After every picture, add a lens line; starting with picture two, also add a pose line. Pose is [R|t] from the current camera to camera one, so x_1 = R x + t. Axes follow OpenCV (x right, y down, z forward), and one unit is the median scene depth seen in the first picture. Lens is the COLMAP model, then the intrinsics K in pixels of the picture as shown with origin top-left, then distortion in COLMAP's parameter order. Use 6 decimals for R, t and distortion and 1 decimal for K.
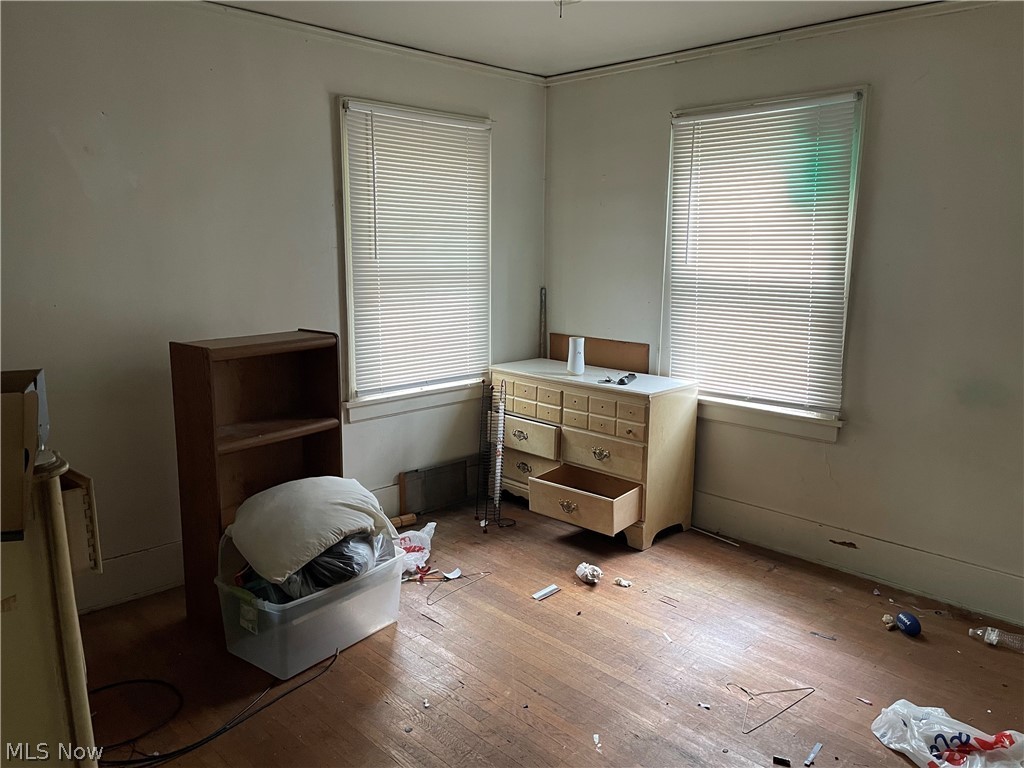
lens RADIAL K [[775.6, 0, 509.7], [0, 775.6, 386.5], [0, 0, 1]] dist [0.112364, -0.135374]
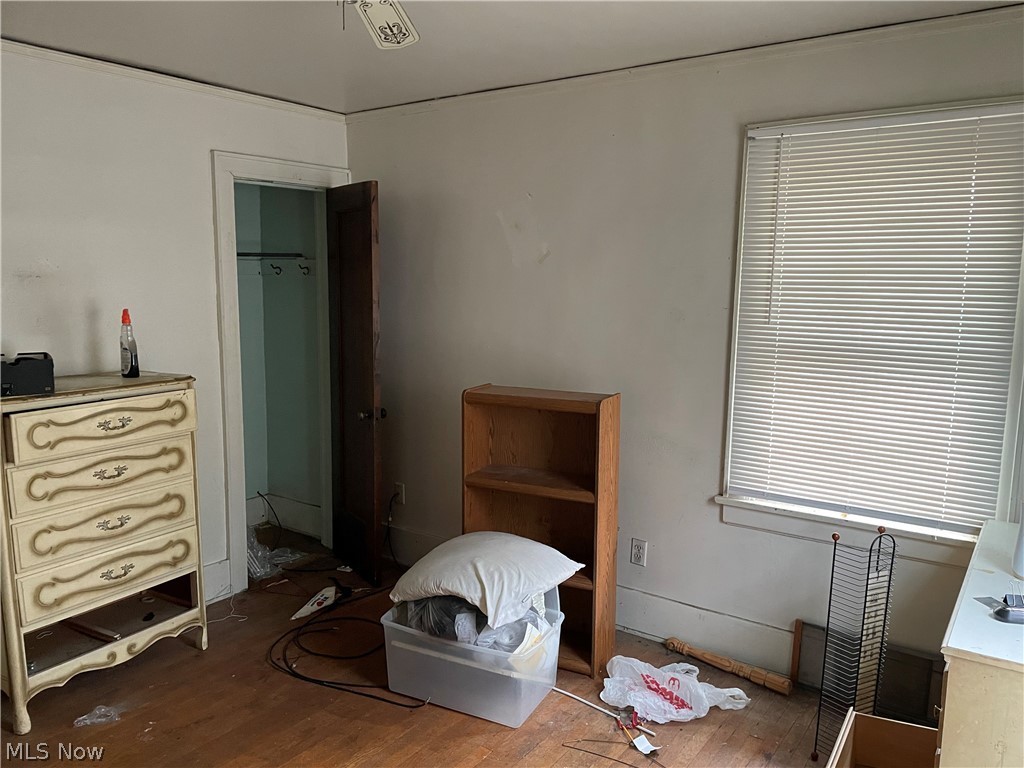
lens RADIAL K [[775.6, 0, 509.7], [0, 775.6, 386.5], [0, 0, 1]] dist [0.112364, -0.135374]
pose [[0.173806, 0.130186, -0.976137, 0.559624], [-0.187201, 0.977517, 0.097038, -0.135104], [0.966823, 0.165868, 0.194269, 0.634326]]
